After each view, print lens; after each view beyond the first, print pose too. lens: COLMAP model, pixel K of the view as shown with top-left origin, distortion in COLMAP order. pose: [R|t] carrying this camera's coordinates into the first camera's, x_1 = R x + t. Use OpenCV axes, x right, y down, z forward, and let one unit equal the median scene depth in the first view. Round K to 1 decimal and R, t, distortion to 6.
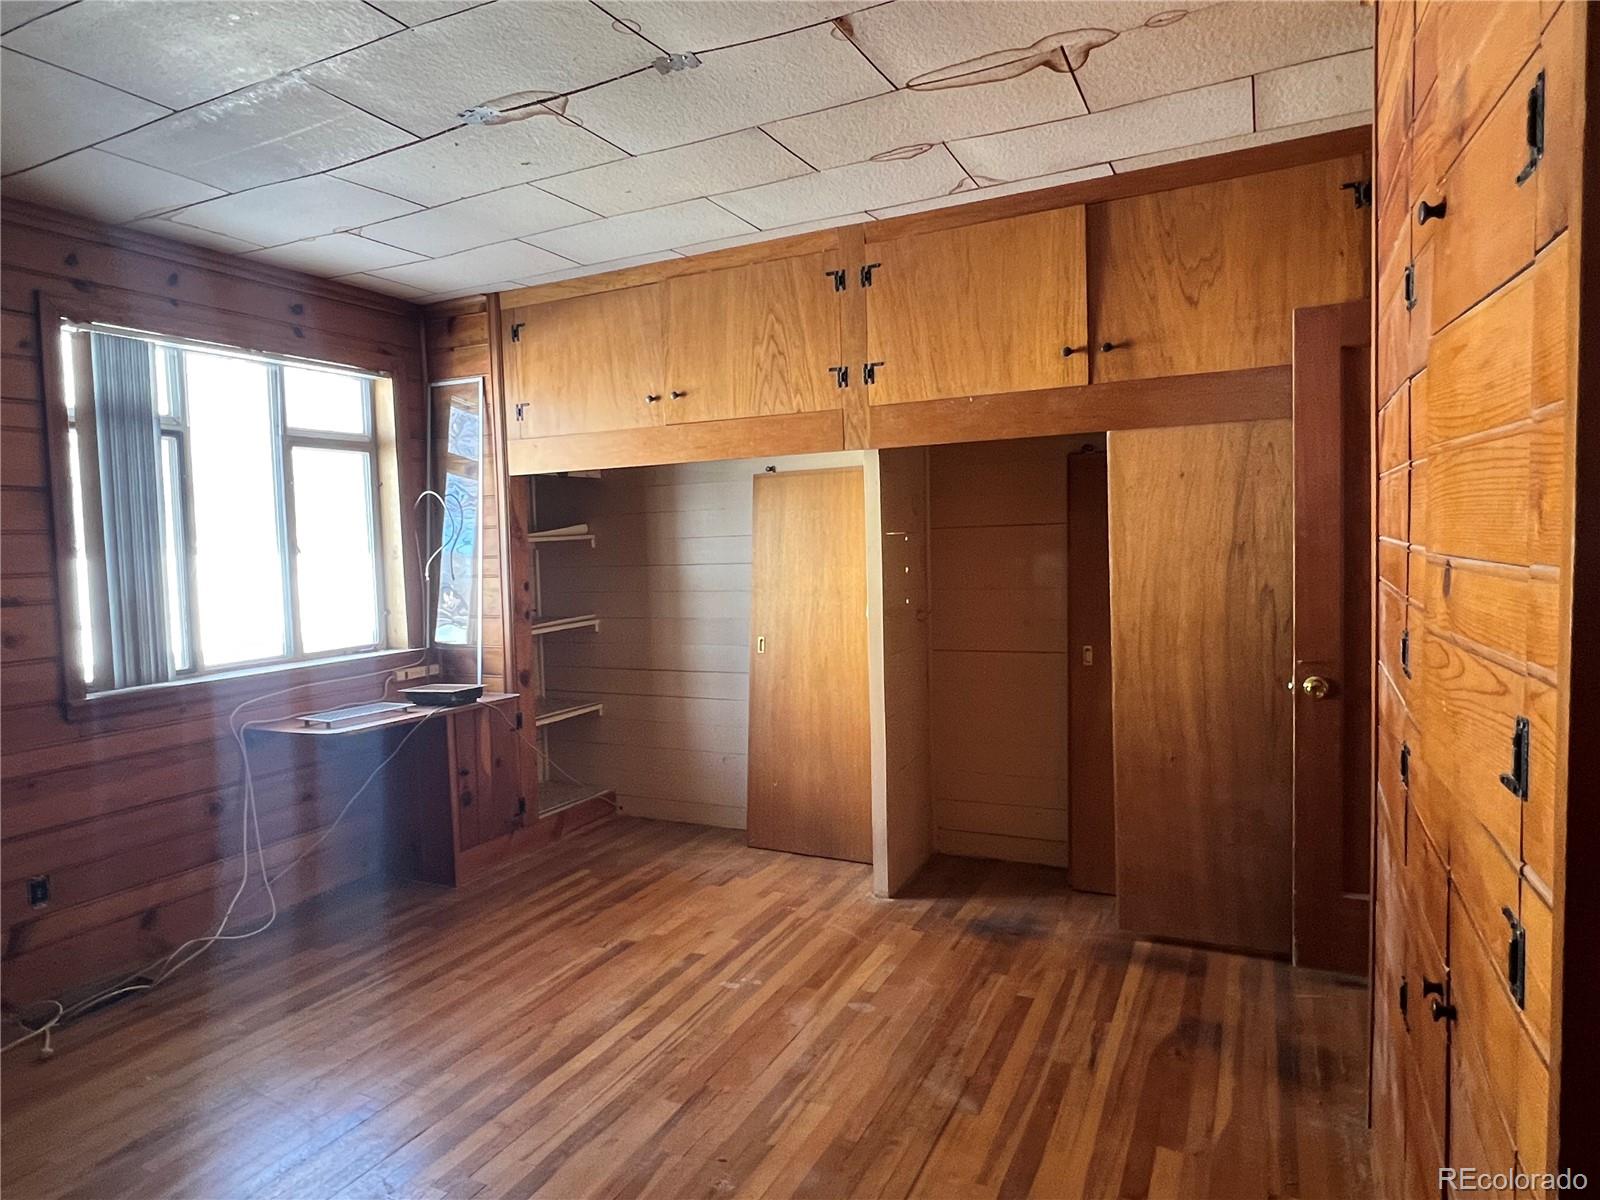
lens RADIAL K [[963.9, 0, 787.2], [0, 963.9, 601.6], [0, 0, 1]] dist [0.002555, -0.002040]
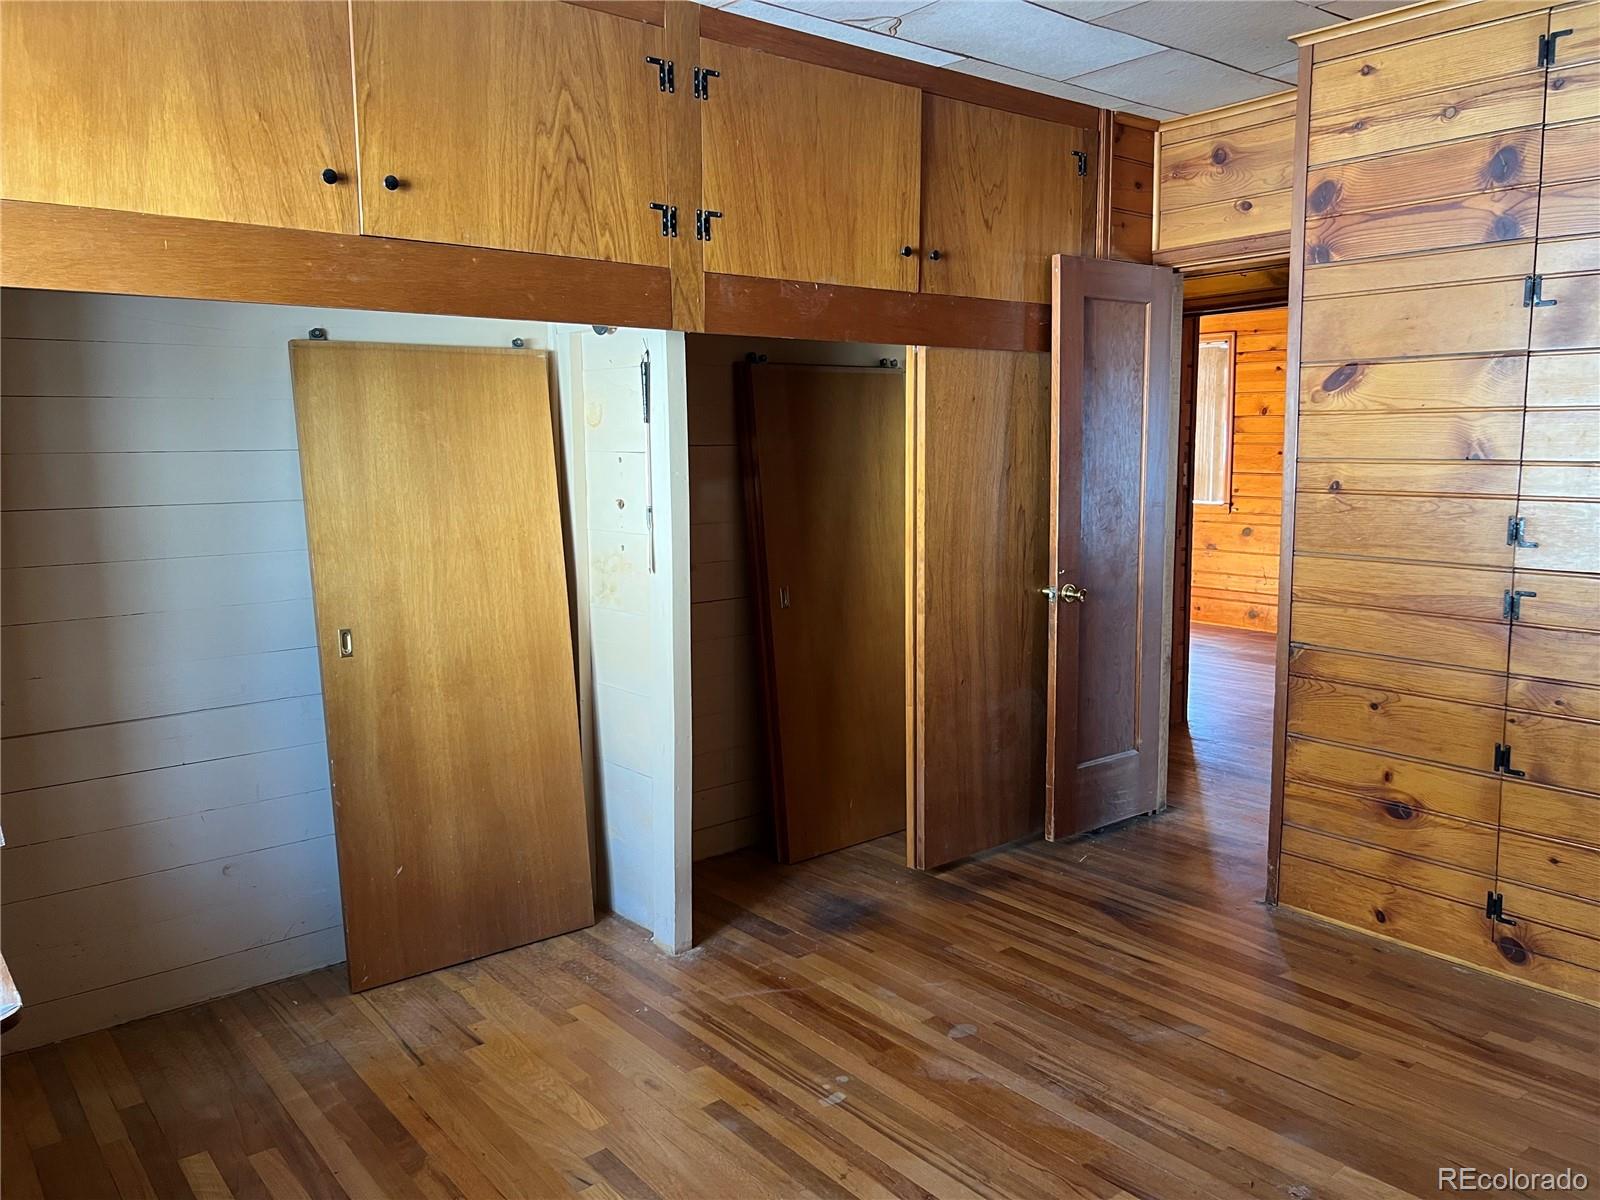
lens RADIAL K [[1206.1, 0, 810.8], [0, 1206.1, 601.9], [0, 0, 1]] dist [0.067010, -0.081725]
pose [[0.402545, -0.091415, 0.910824, -0.792045], [0.059917, 0.995499, 0.073433, -0.022074], [-0.913437, 0.025014, 0.406211, 0.621201]]
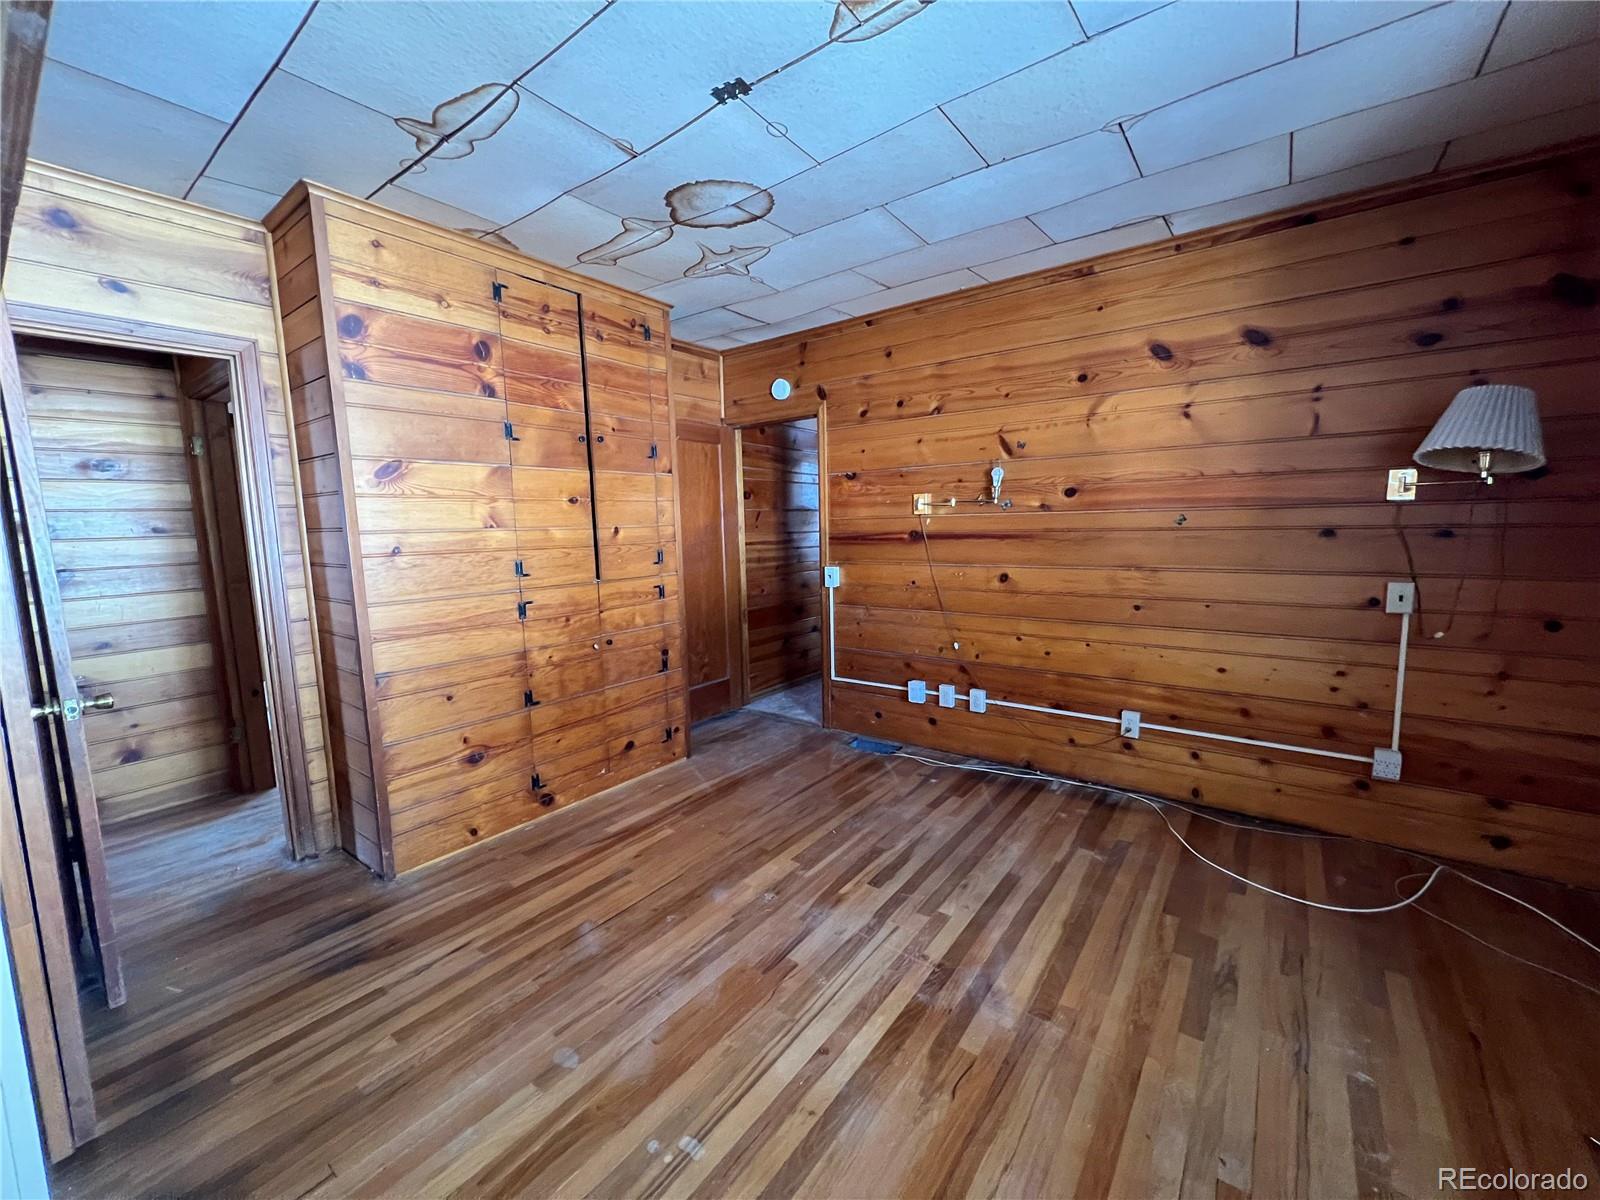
lens RADIAL K [[636.8, 0, 800.0], [0, 636.8, 600.0], [0, 0, 1]] dist [-0.002056, -0.000193]
pose [[-0.982316, 0.034510, 0.184022, -0.223396], [0.069111, 0.980290, 0.185081, -0.066084], [-0.174008, 0.194526, -0.965340, 1.291535]]
